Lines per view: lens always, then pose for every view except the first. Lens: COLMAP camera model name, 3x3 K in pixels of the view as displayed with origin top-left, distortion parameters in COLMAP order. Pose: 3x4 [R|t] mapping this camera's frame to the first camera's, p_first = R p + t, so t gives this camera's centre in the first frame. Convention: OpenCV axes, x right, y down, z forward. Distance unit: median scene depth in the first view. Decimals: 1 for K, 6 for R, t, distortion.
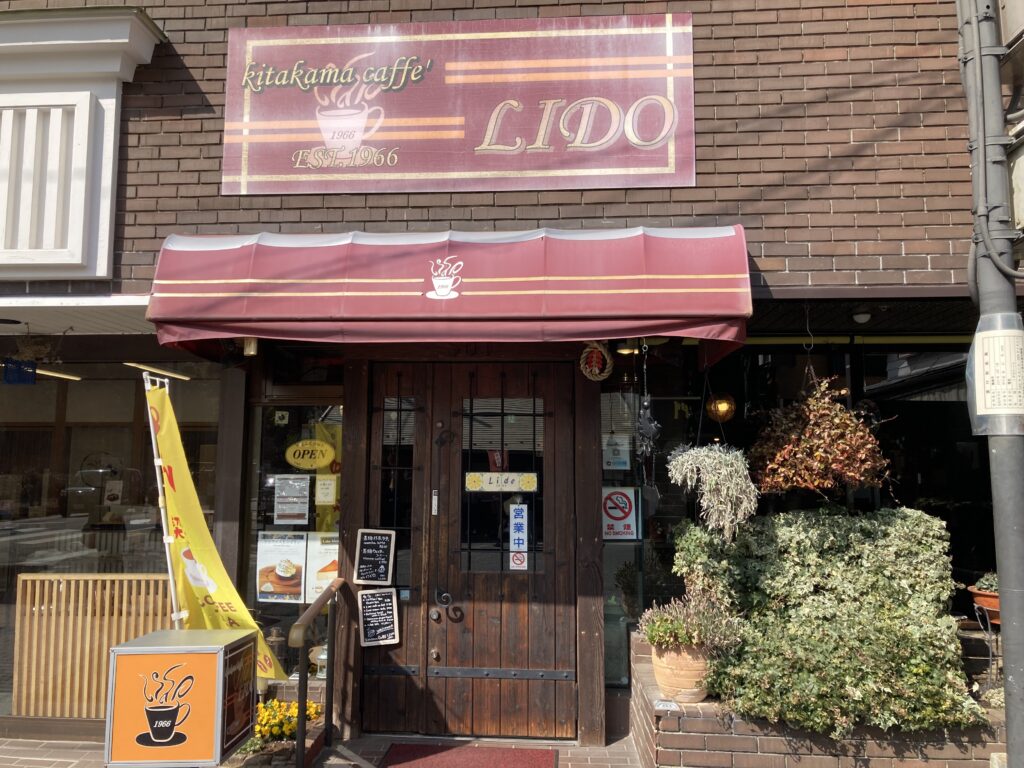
lens RADIAL K [[832.5, 0, 509.1], [0, 832.5, 378.9], [0, 0, 1]] dist [0.009328, -0.011705]
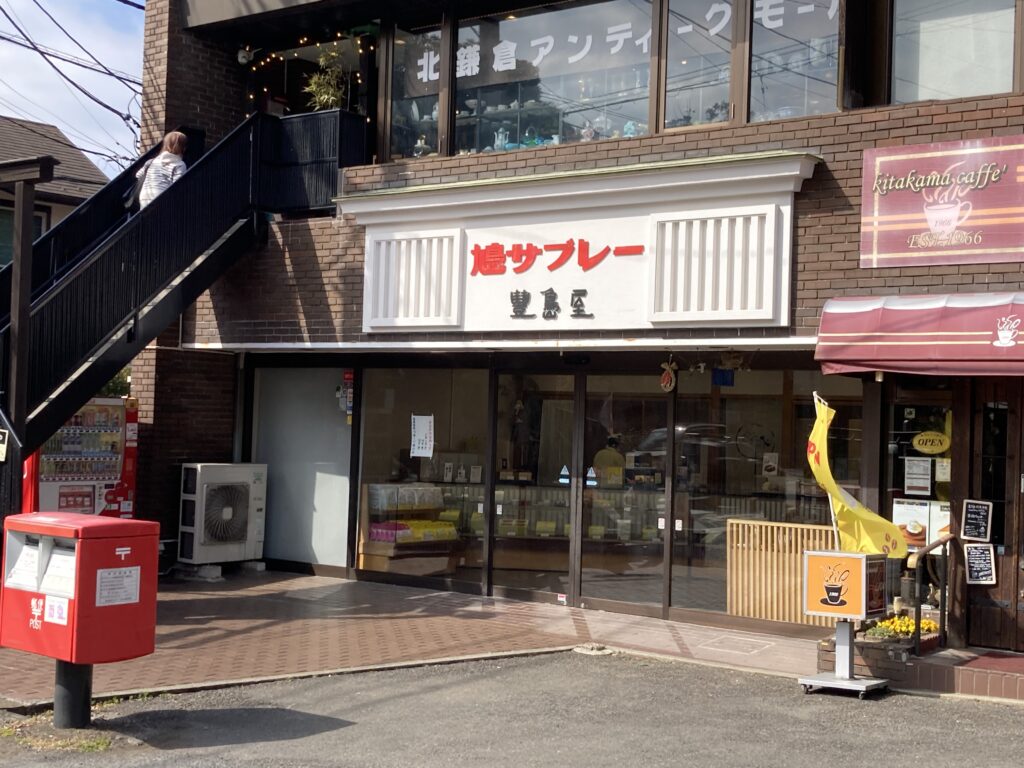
lens RADIAL K [[1476.1, 0, 503.4], [0, 1476.1, 387.6], [0, 0, 1]] dist [0.100107, 0.000000]
pose [[0.835338, 0.007274, -0.549688, 0.565328], [0.036830, 0.996925, 0.069161, -0.211614], [0.548501, -0.078017, 0.832502, -1.525883]]
